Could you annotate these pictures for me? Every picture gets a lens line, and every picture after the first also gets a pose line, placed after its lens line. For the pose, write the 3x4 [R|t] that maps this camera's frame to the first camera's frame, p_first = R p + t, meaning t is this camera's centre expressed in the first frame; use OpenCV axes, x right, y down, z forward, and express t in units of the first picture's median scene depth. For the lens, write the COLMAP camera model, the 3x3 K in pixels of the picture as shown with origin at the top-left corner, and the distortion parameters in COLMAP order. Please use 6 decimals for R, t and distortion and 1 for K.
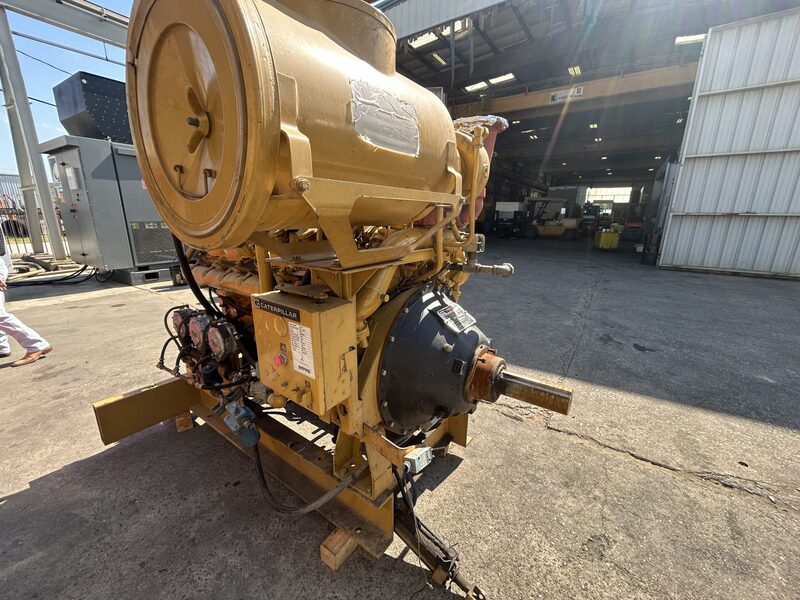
lens RADIAL K [[325.2, 0, 397.5], [0, 325.2, 295.8], [0, 0, 1]] dist [0.002777, -0.000290]
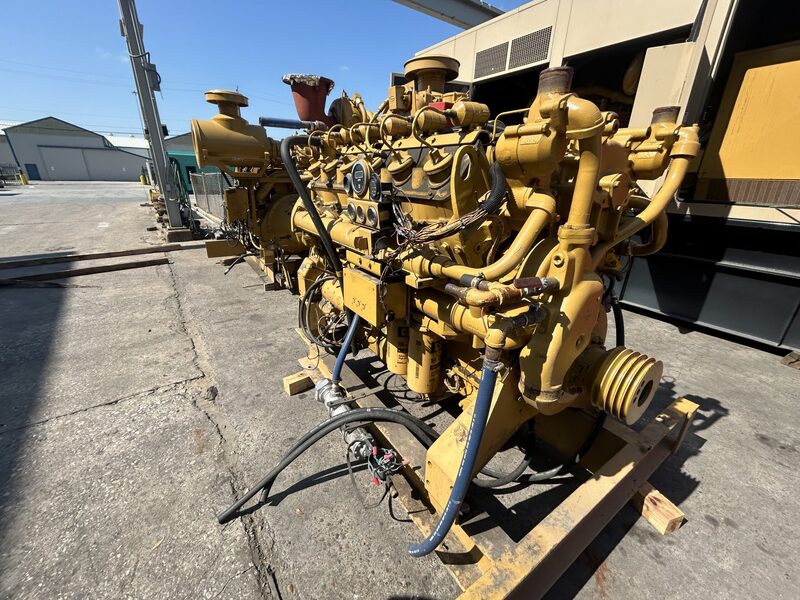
lens RADIAL K [[325.2, 0, 397.5], [0, 325.2, 295.8], [0, 0, 1]] dist [0.002777, -0.000290]
pose [[-0.937178, -0.145317, 0.317144, -0.232318], [0.060953, 0.826914, 0.559016, -0.198340], [-0.343485, 0.543228, -0.766108, 0.898851]]
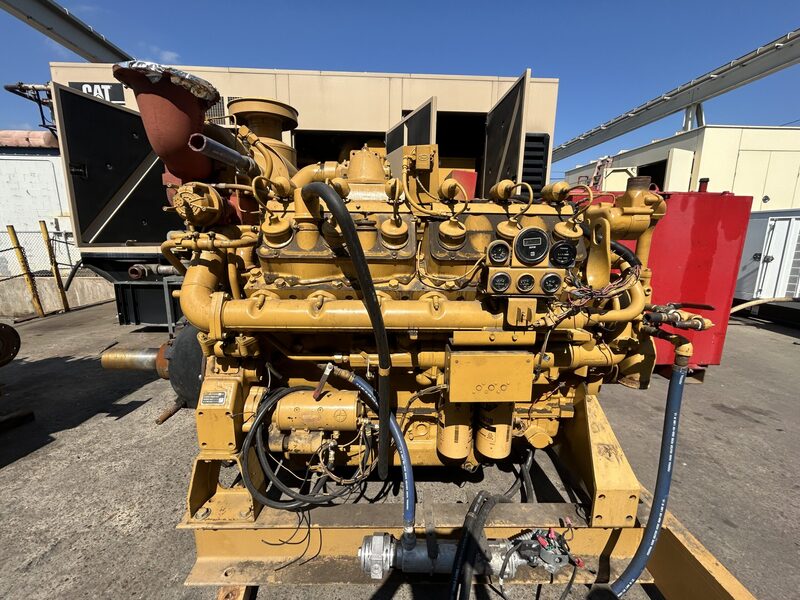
lens RADIAL K [[325.2, 0, 397.5], [0, 325.2, 295.8], [0, 0, 1]] dist [0.002777, -0.000290]
pose [[-0.801737, 0.097027, -0.589749, 0.128864], [-0.165549, 0.912077, 0.375113, -0.171328], [0.574292, 0.398374, -0.715183, 0.783941]]
